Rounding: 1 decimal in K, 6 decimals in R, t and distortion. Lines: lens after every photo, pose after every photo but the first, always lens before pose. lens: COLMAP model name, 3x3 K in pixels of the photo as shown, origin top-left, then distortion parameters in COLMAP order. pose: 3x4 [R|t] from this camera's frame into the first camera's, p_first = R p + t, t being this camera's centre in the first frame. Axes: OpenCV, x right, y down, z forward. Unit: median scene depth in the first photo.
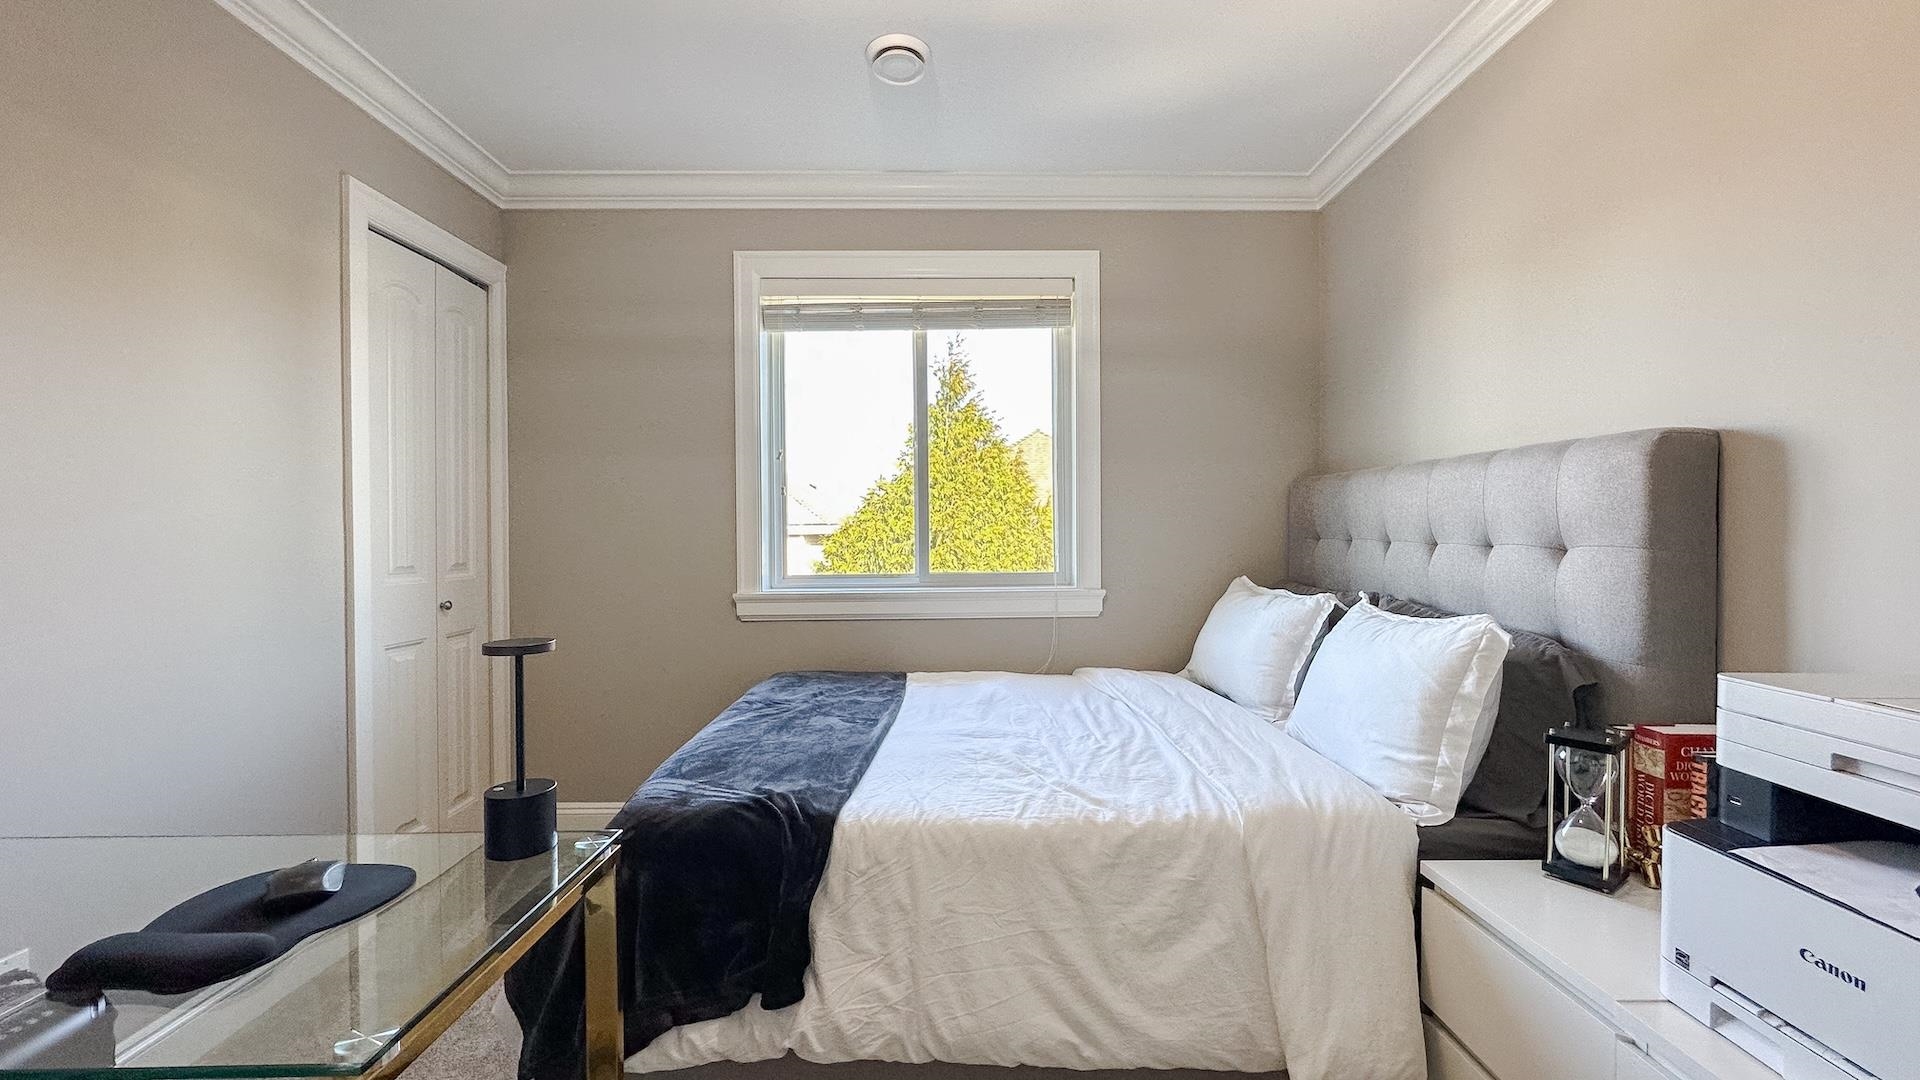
lens RADIAL K [[768.1, 0, 959.2], [0, 768.1, 536.1], [0, 0, 1]] dist [-0.004268, 0.000906]
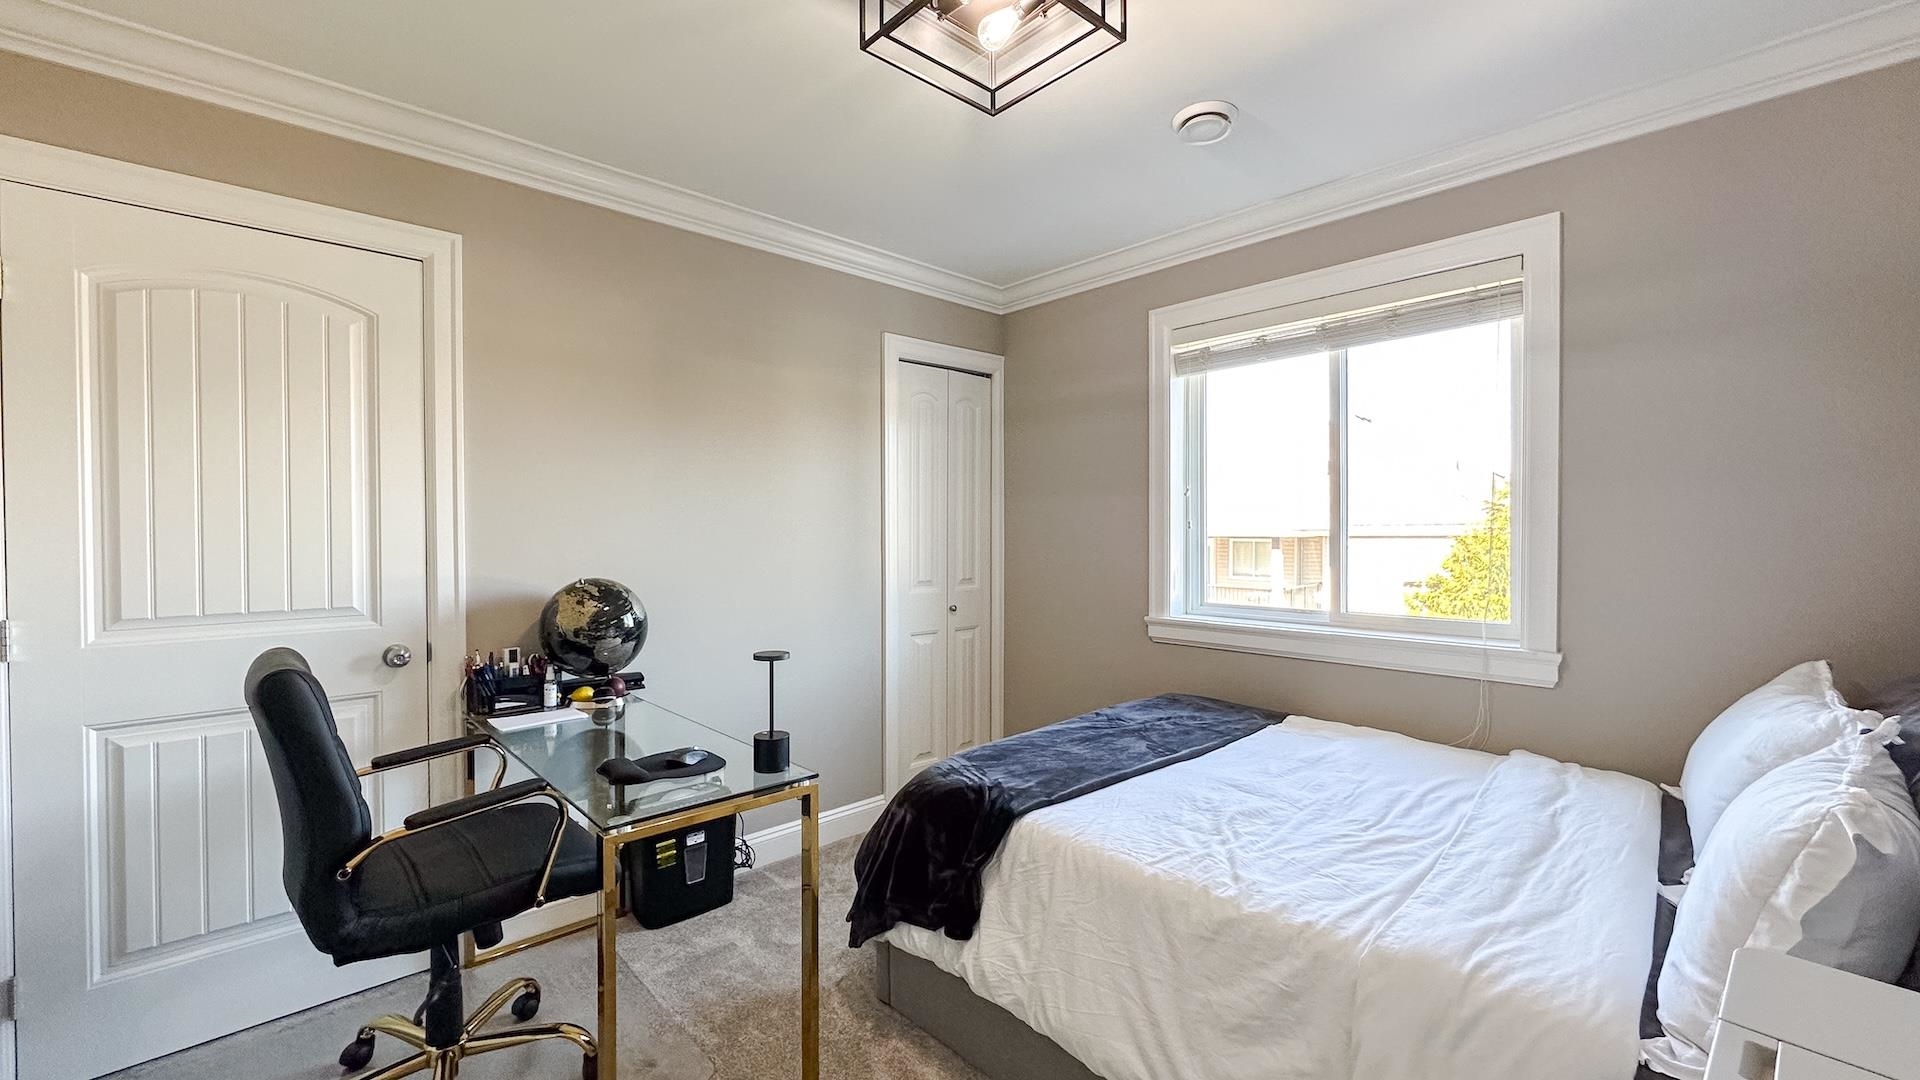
lens RADIAL K [[768.1, 0, 965.1], [0, 768.1, 537.0], [0, 0, 1]] dist [-0.004268, 0.000906]
pose [[0.674088, 0.013546, -0.738527, 0.637305], [-0.006305, 0.999901, 0.012585, -0.096339], [0.738624, -0.003827, 0.674107, 0.079105]]
